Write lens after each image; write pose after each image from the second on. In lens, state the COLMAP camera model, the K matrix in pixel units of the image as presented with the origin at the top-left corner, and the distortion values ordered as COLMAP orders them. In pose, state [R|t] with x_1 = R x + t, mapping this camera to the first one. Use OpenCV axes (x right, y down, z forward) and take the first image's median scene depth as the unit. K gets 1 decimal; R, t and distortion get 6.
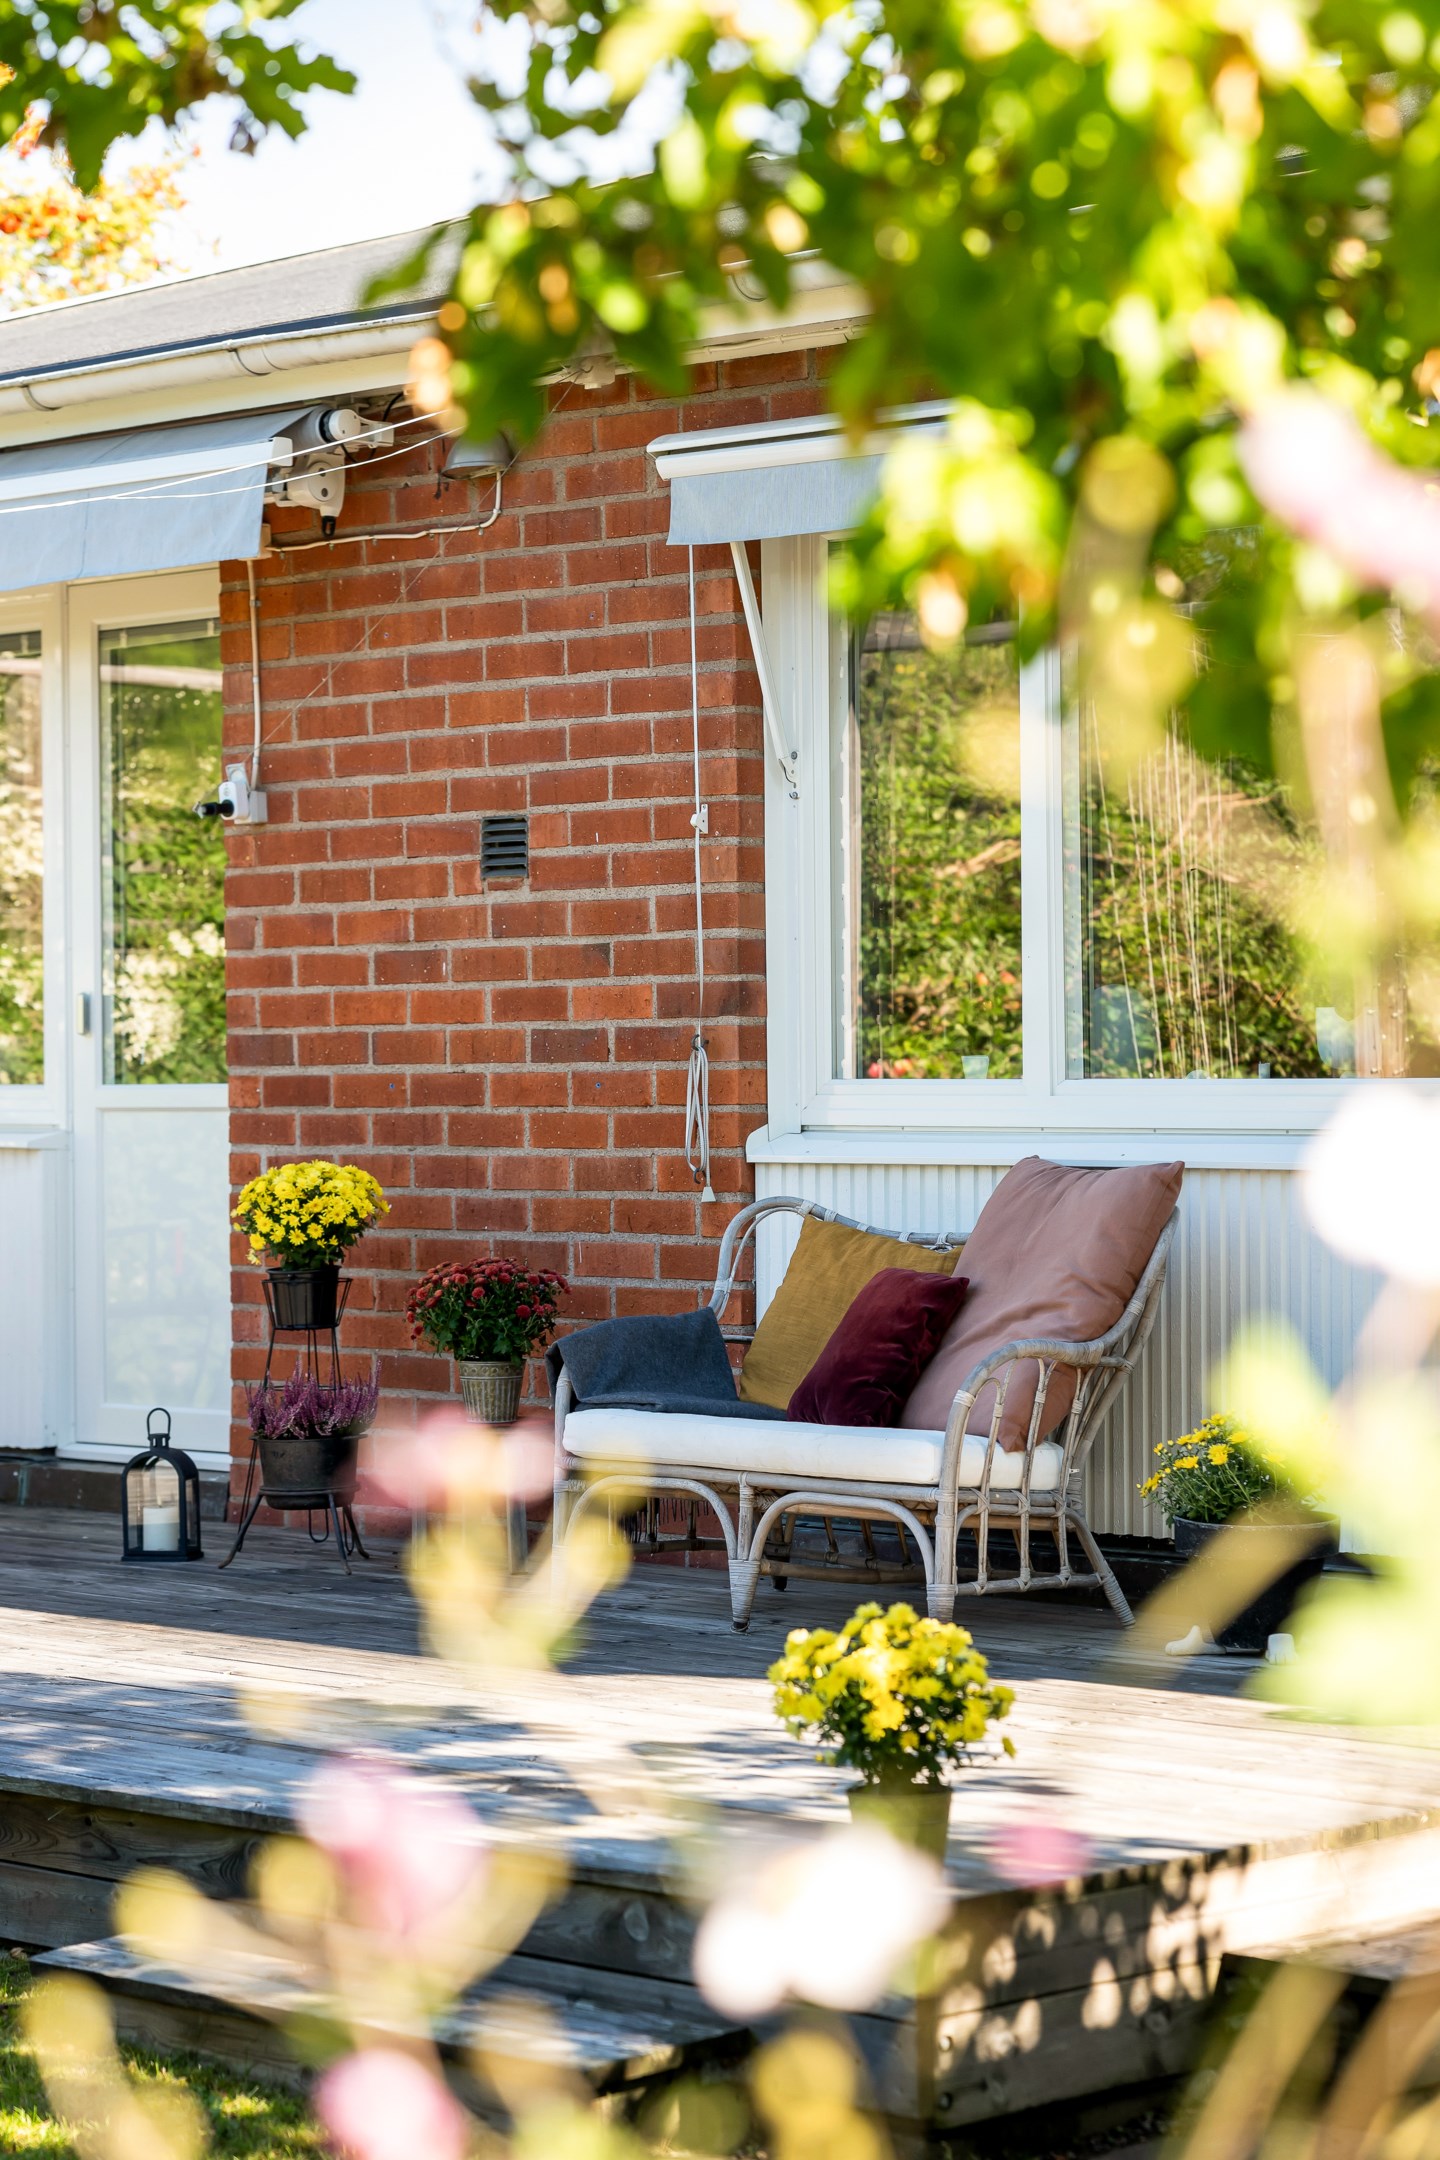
lens RADIAL K [[5157.2, 0, 720.0], [0, 5157.2, 1080.0], [0, 0, 1]] dist [-0.026062, 0.193518]
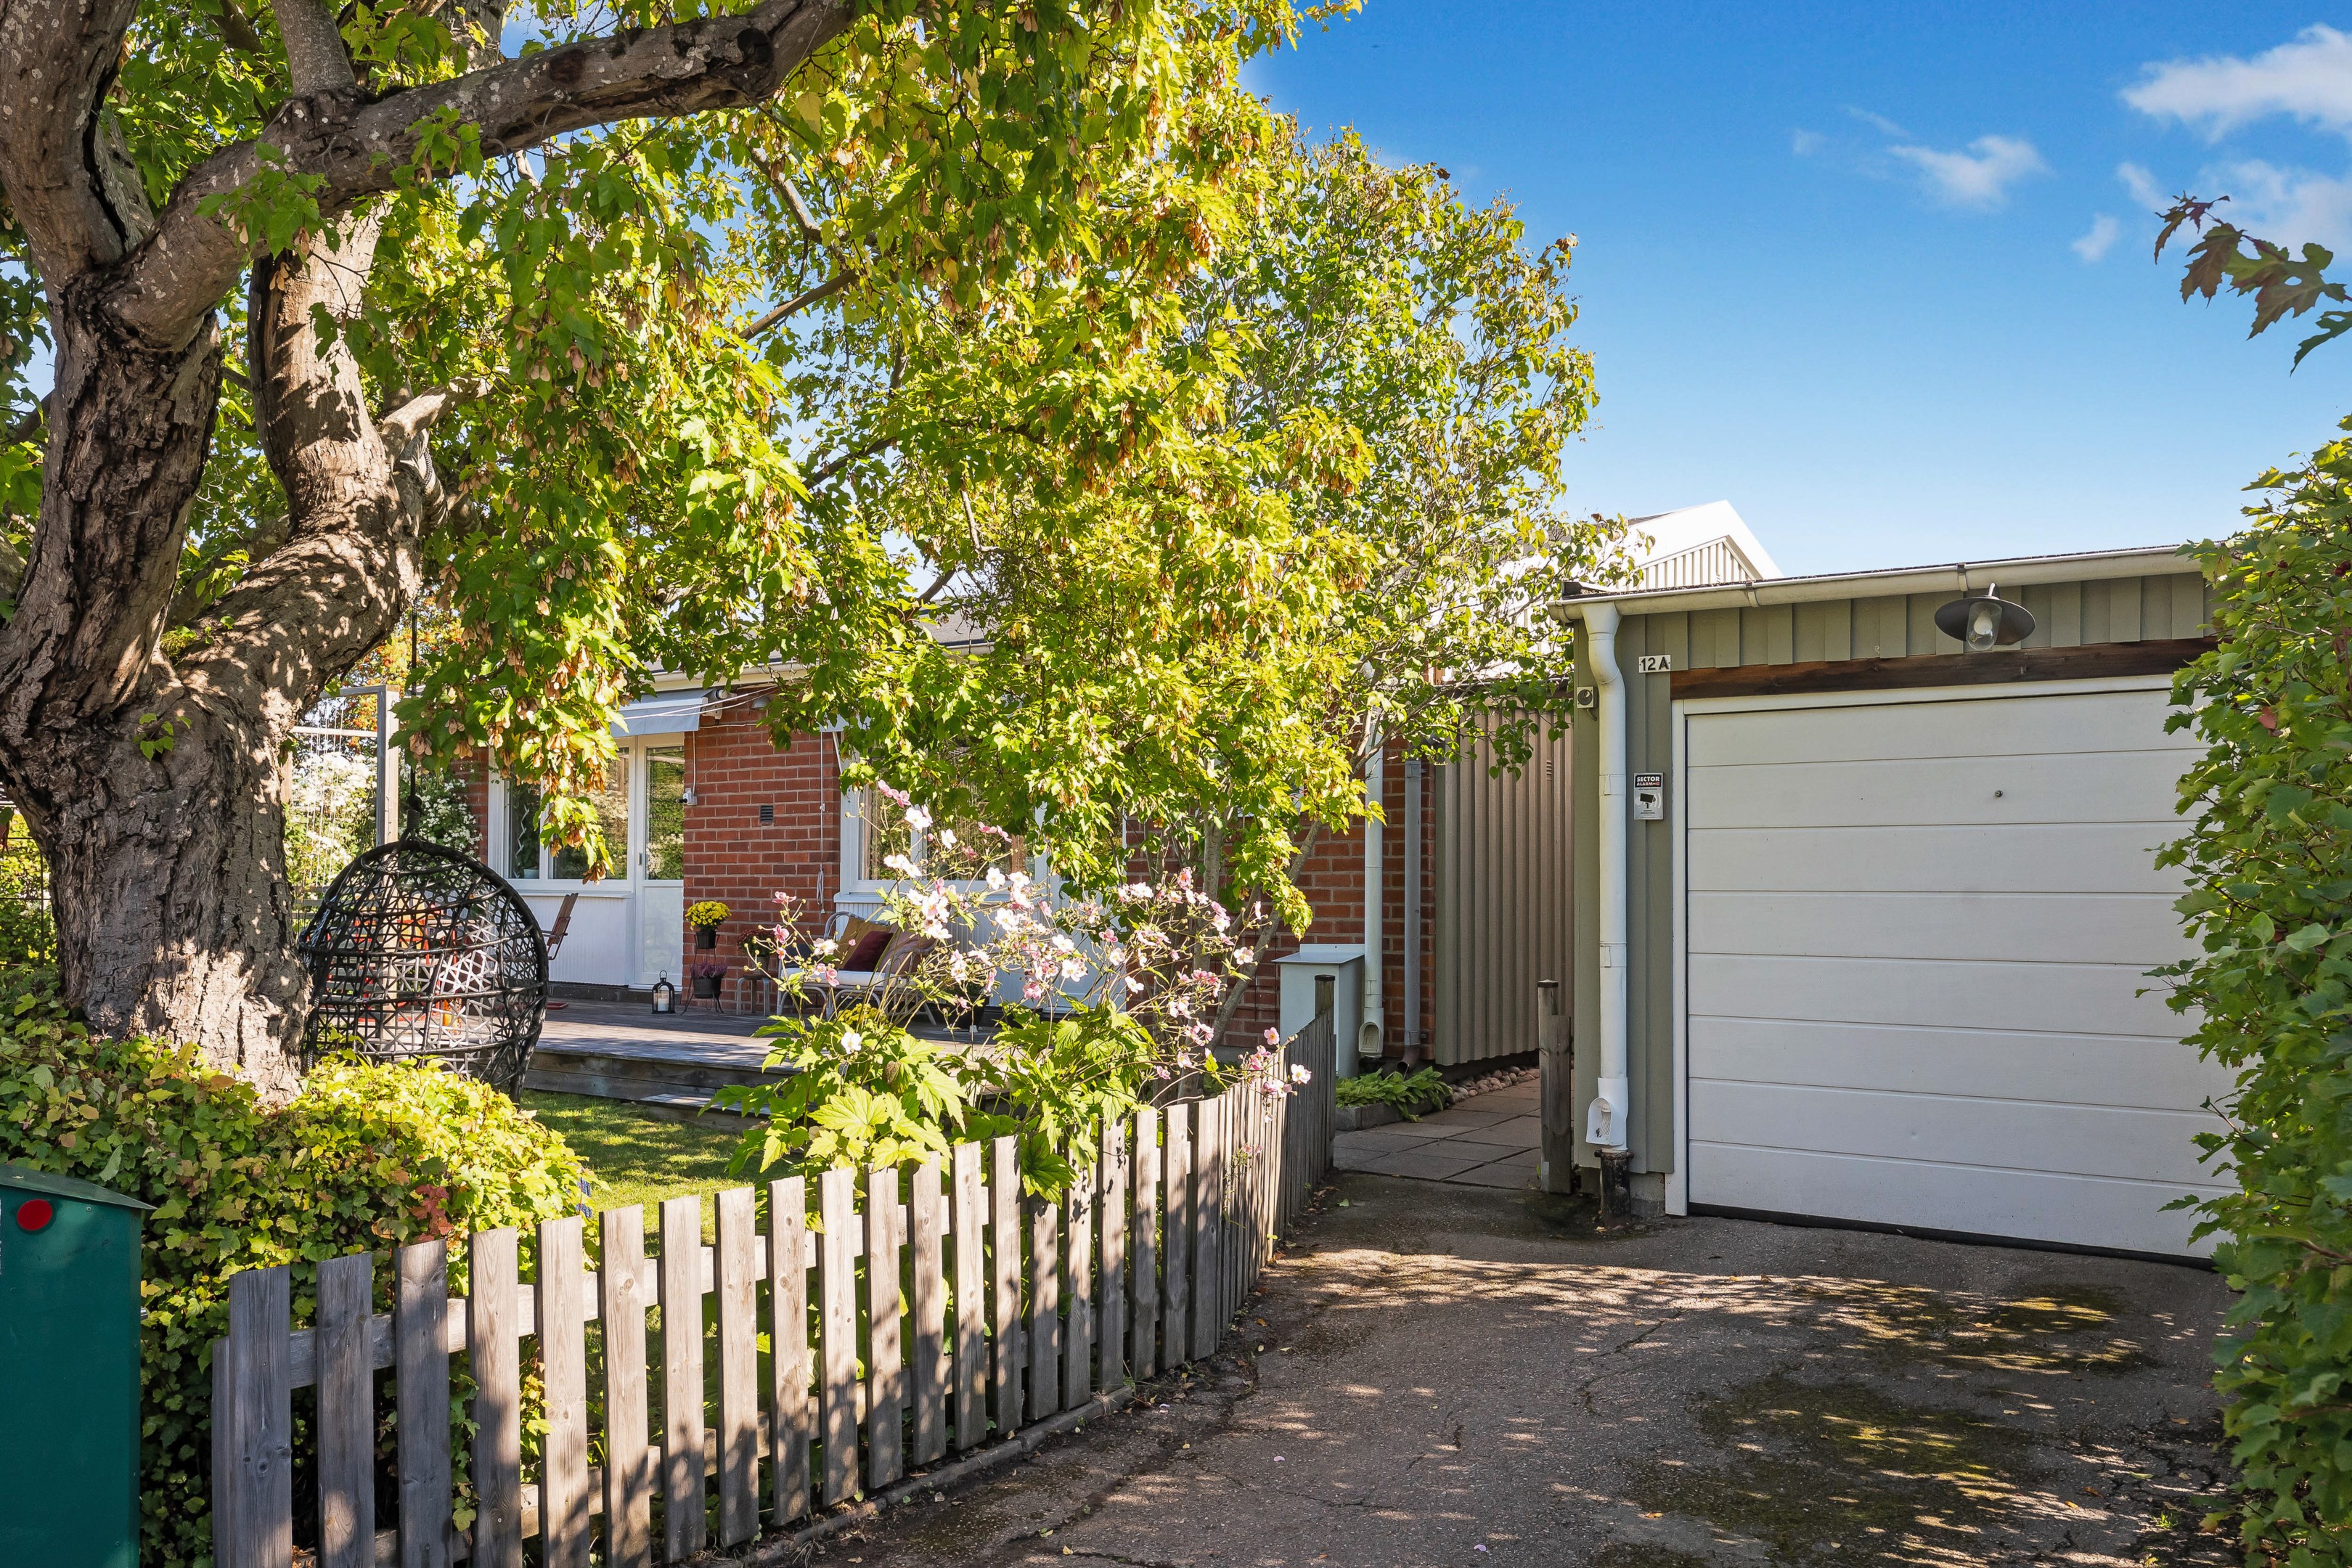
lens RADIAL K [[1827.5, 0, 1178.7], [0, 1827.5, 835.3], [0, 0, 1]] dist [0.004226, 0.000928]
pose [[0.982857, 0.017574, 0.183532, 0.006671], [-0.012060, 0.999443, -0.031120, 0.005724], [-0.183977, 0.028373, 0.982521, -0.299615]]
